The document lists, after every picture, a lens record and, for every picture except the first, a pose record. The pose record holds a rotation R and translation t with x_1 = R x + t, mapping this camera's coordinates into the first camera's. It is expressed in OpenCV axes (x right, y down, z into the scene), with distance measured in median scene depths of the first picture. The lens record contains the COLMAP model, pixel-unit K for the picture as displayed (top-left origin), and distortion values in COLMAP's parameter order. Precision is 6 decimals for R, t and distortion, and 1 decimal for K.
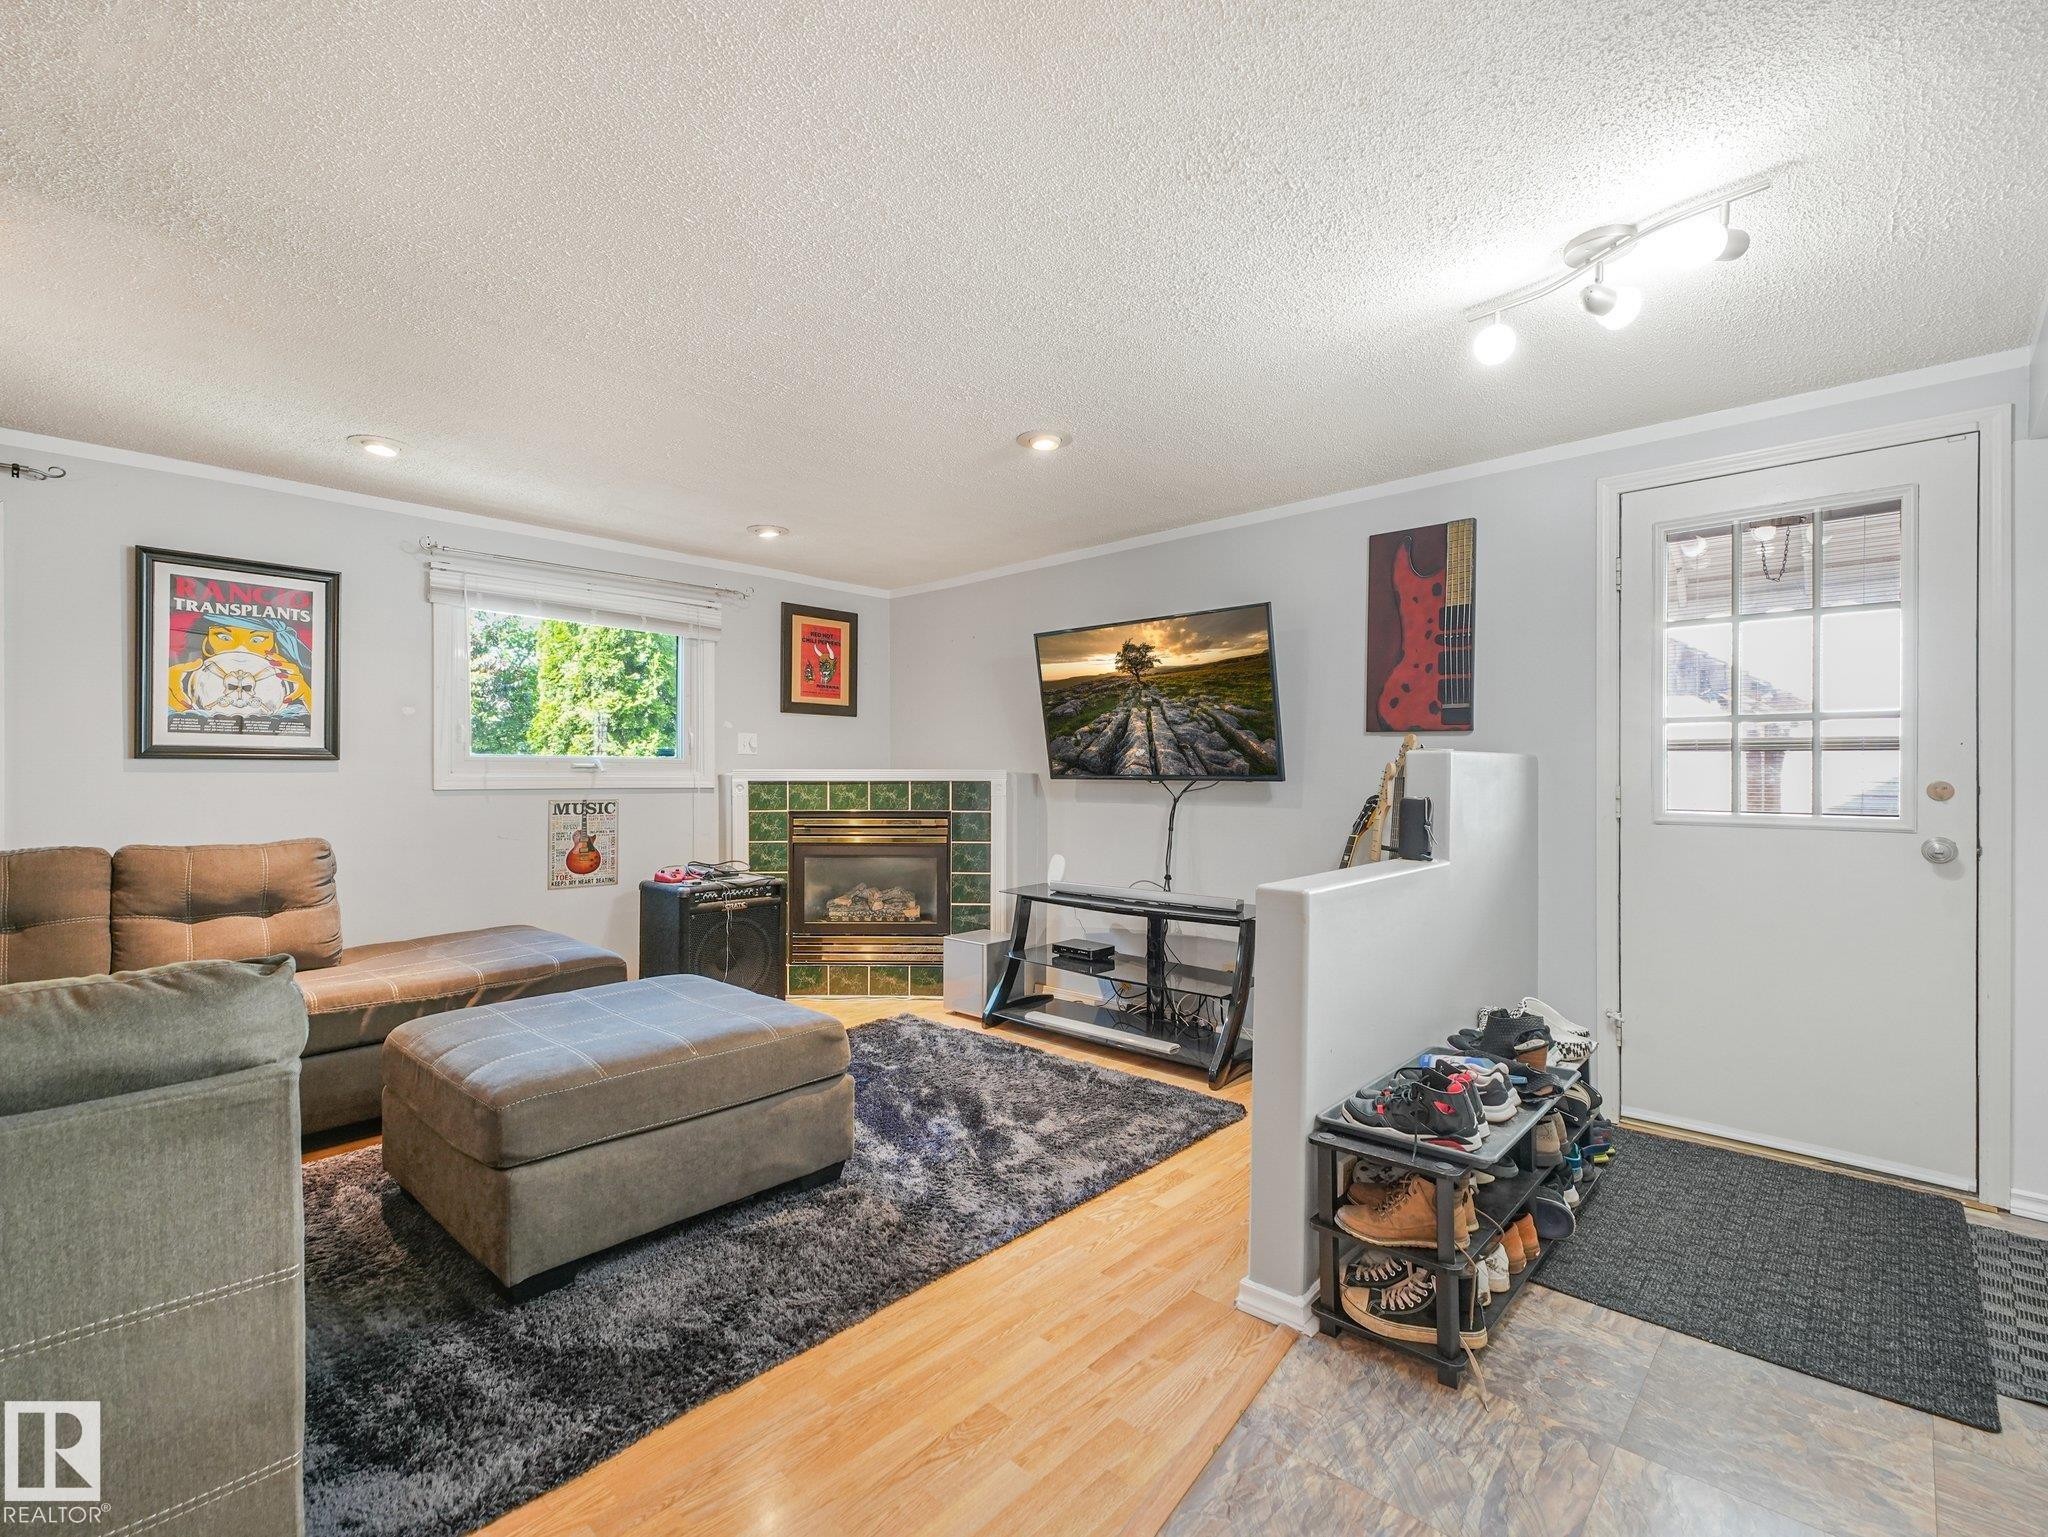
lens RADIAL K [[933.8, 0, 1024.0], [0, 933.8, 768.5], [0, 0, 1]] dist [-0.002155, -0.000527]
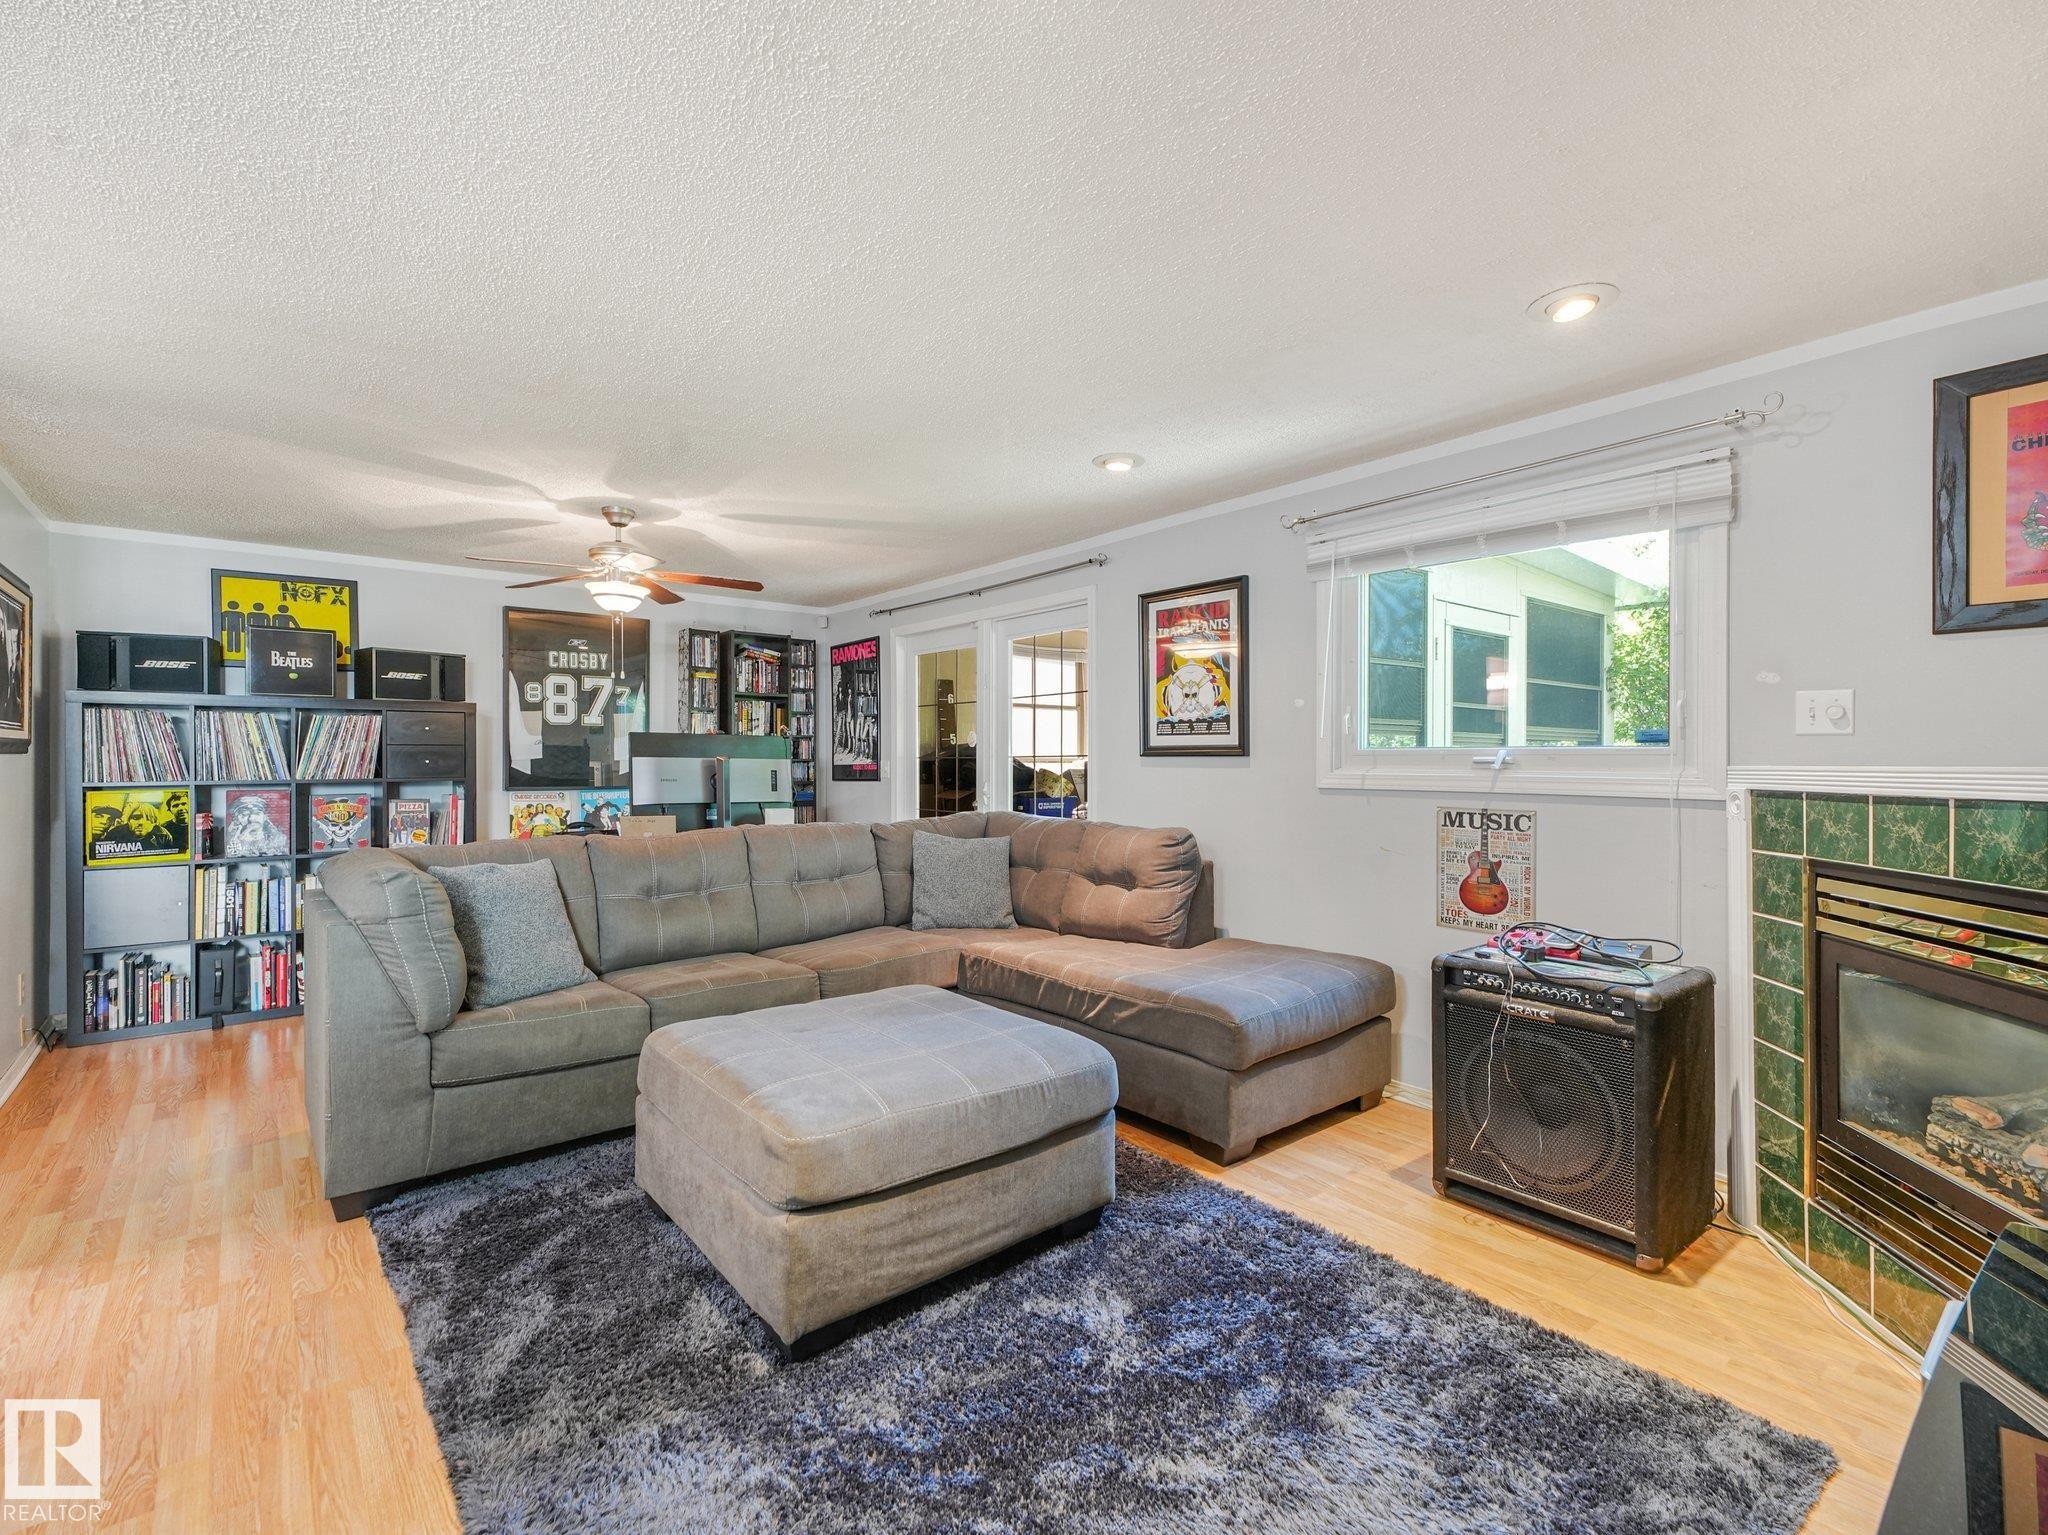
lens RADIAL K [[933.8, 0, 1024.0], [0, 933.8, 767.5], [0, 0, 1]] dist [-0.002155, -0.000527]
pose [[-0.140299, 0.003173, -0.990104, 0.276636], [0.000956, 0.999995, 0.003069, -0.000007], [0.990109, -0.000516, -0.140302, 0.766162]]
